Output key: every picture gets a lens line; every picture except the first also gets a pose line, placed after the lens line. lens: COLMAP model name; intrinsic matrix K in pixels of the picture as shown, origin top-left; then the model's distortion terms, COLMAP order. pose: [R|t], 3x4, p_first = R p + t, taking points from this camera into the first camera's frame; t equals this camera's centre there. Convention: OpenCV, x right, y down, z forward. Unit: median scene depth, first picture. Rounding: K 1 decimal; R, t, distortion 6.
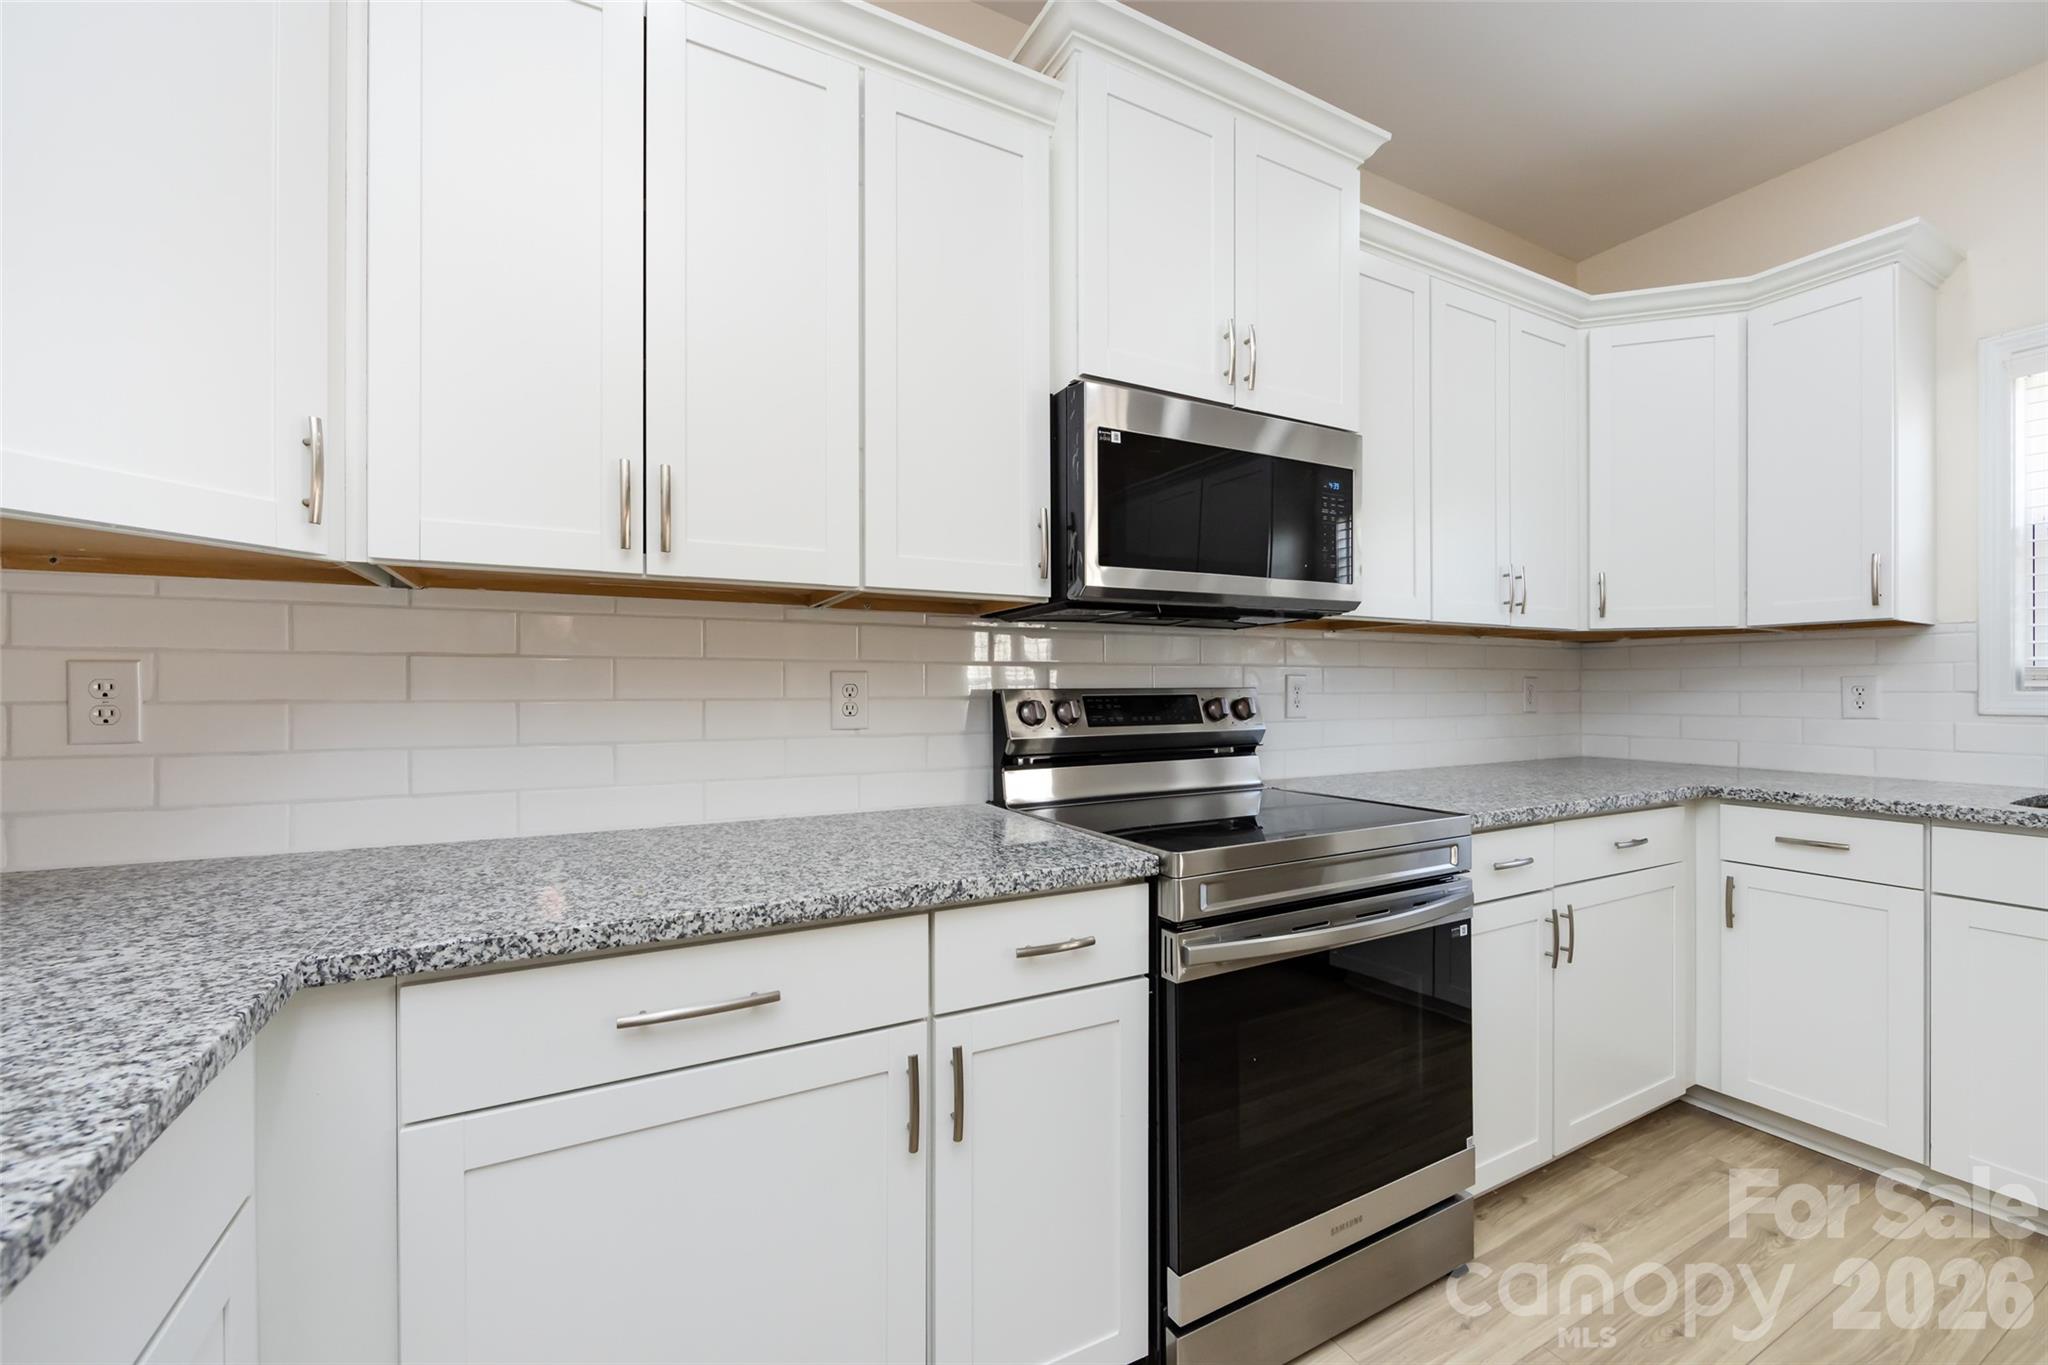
lens RADIAL K [[812.4, 0, 1010.2], [0, 812.4, 686.7], [0, 0, 1]] dist [-0.001343, -0.001238]
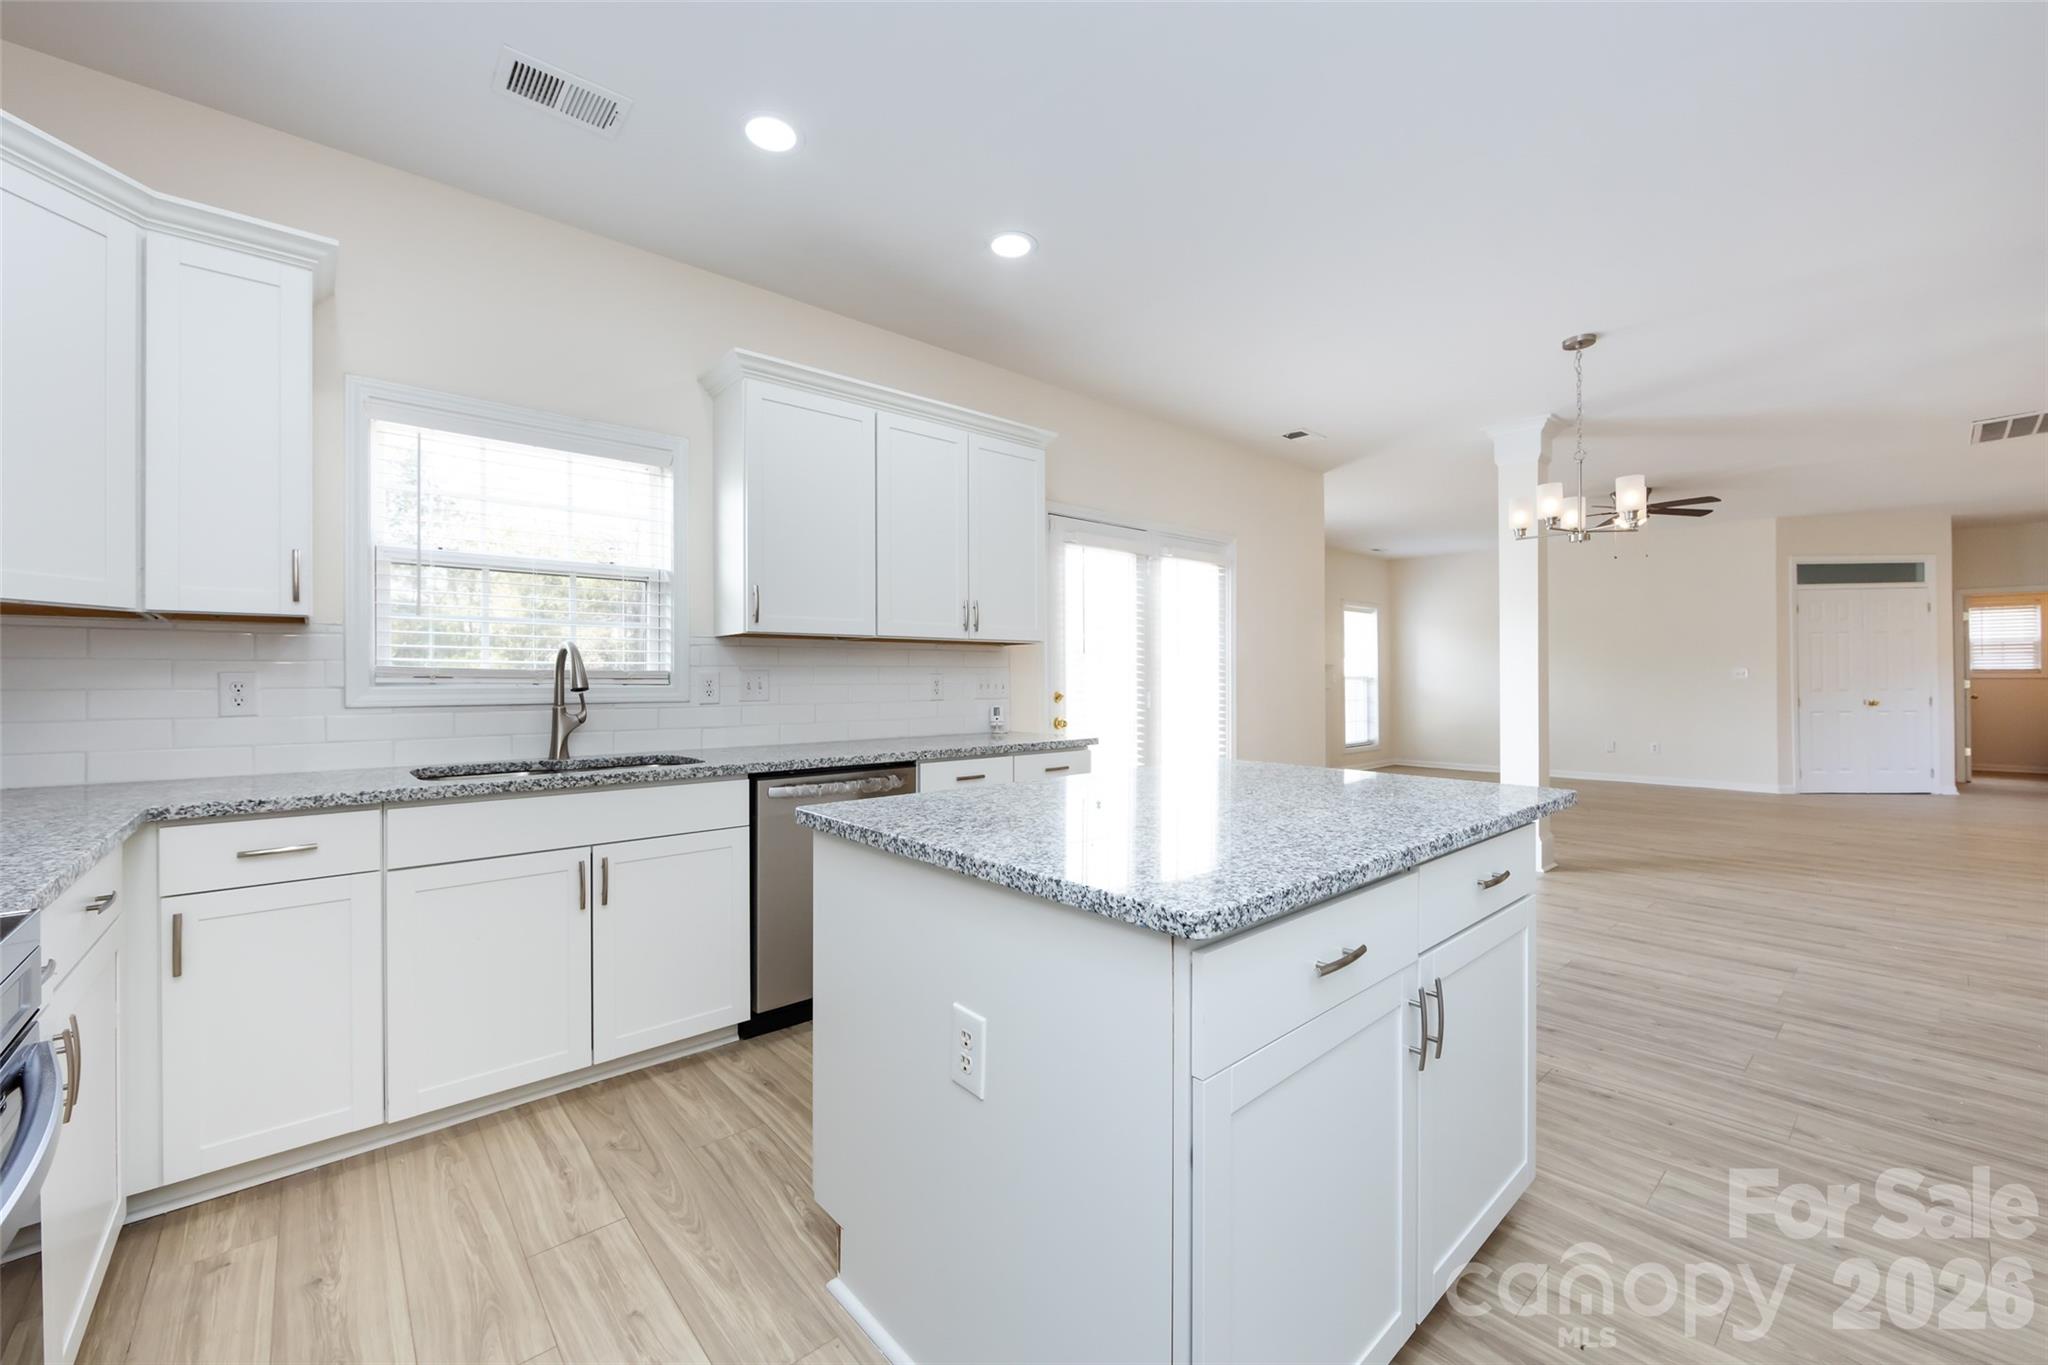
lens RADIAL K [[812.4, 0, 1020.8], [0, 812.4, 680.0], [0, 0, 1]] dist [-0.001343, -0.001238]
pose [[-0.223306, 0.003997, 0.974740, -0.117387], [0.007152, 0.999971, -0.002462, 0.006542], [-0.974722, 0.006421, -0.223328, 0.404740]]
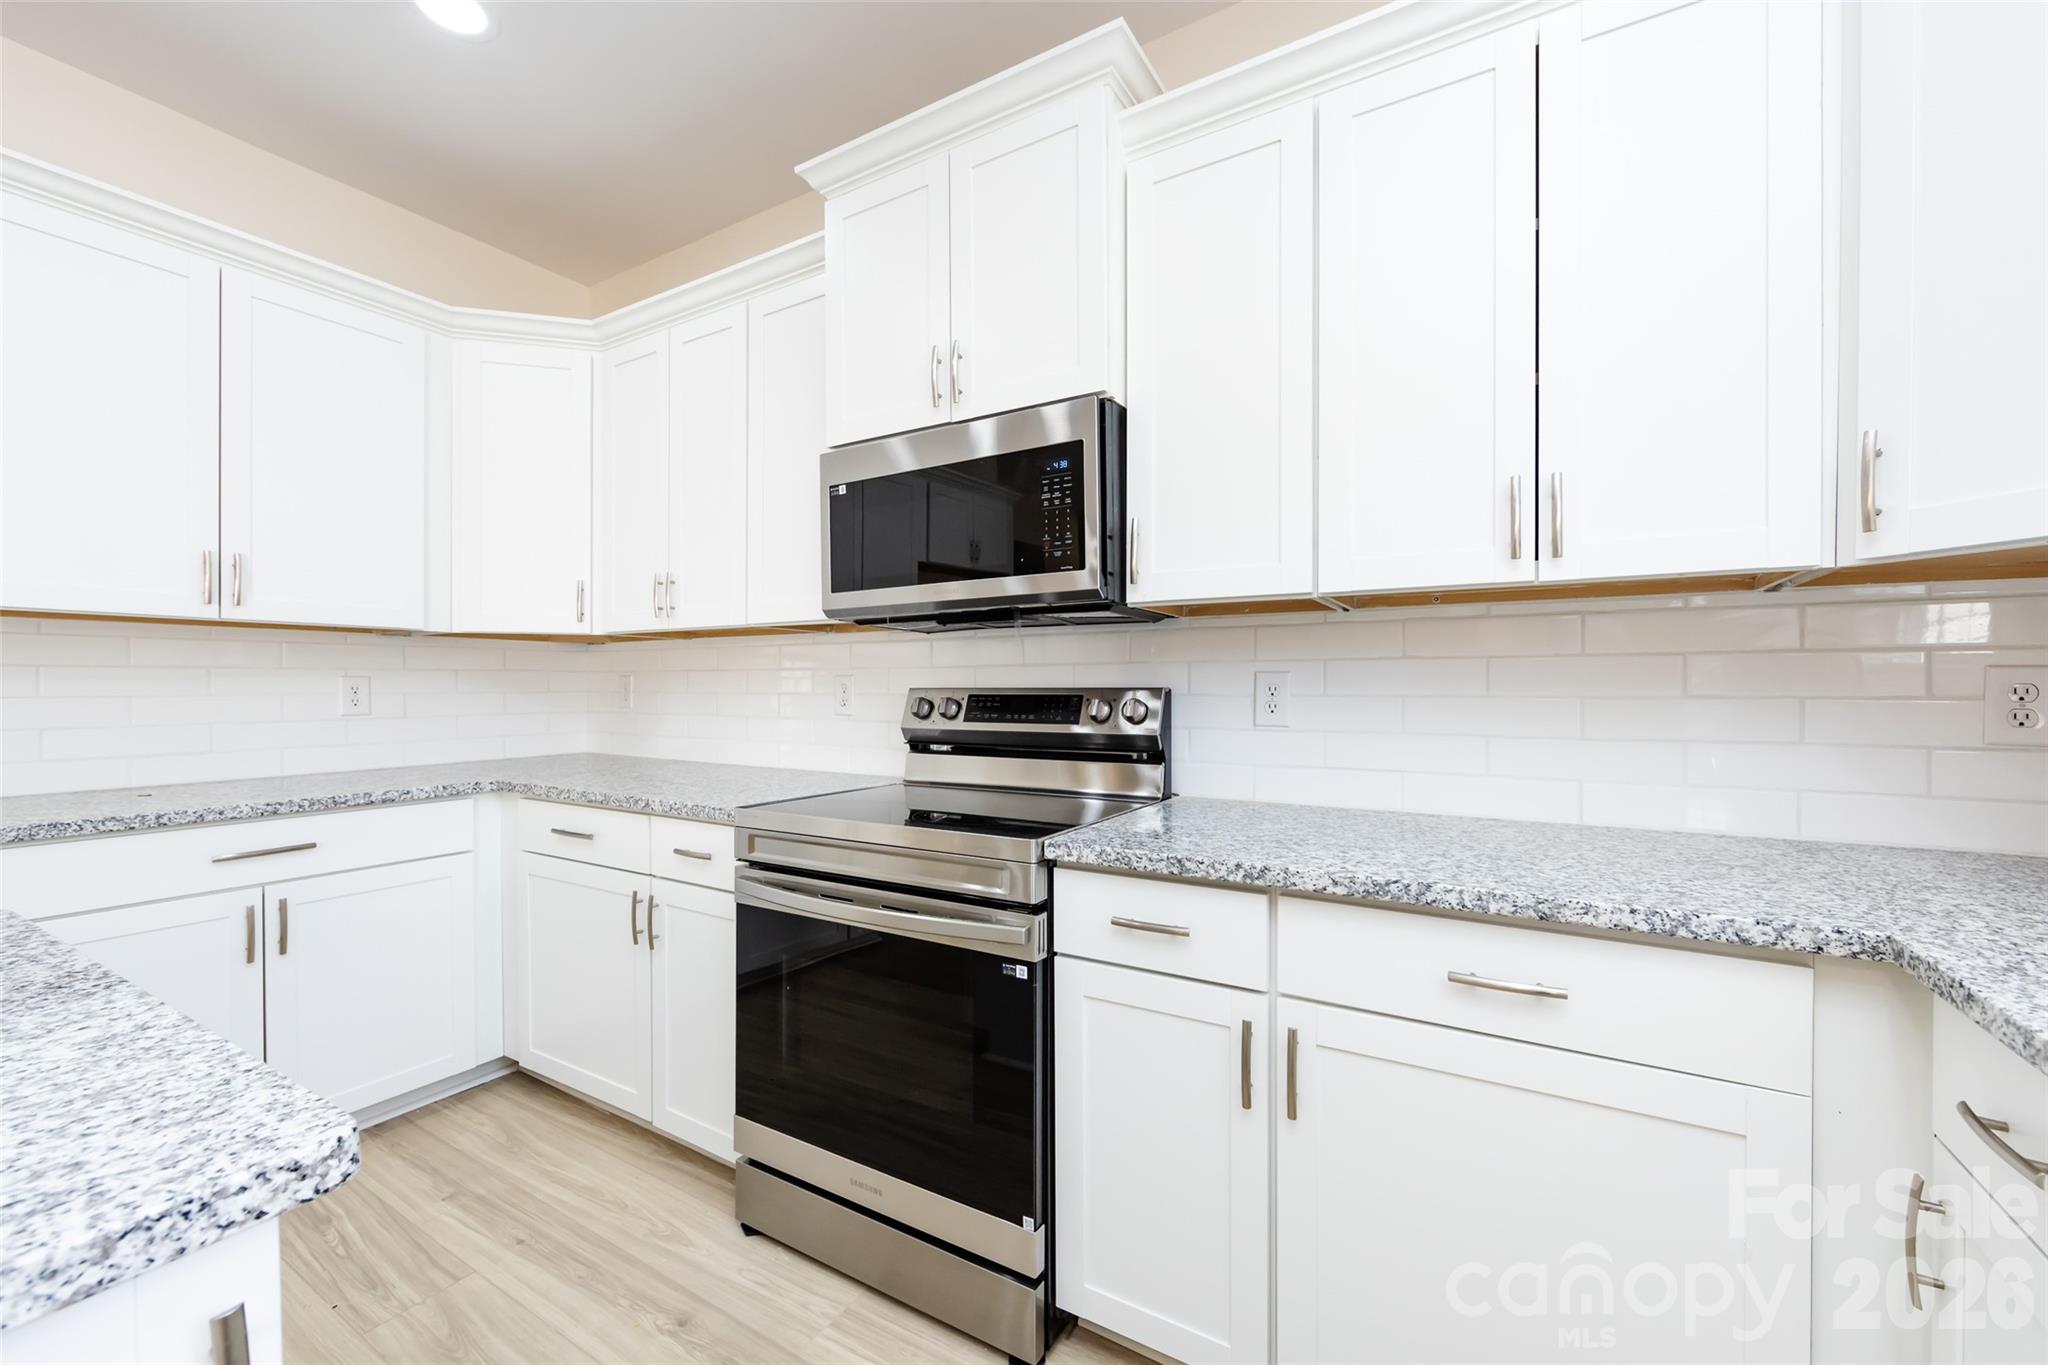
lens RADIAL K [[833.1, 0, 1034.0], [0, 833.1, 684.4], [0, 0, 1]] dist [-0.007515, 0.001037]
pose [[0.509775, 0.000269, -0.860308, 1.171865], [-0.000925, 1.000000, -0.000236, -0.002753], [0.860307, 0.000916, 0.509775, 0.499610]]
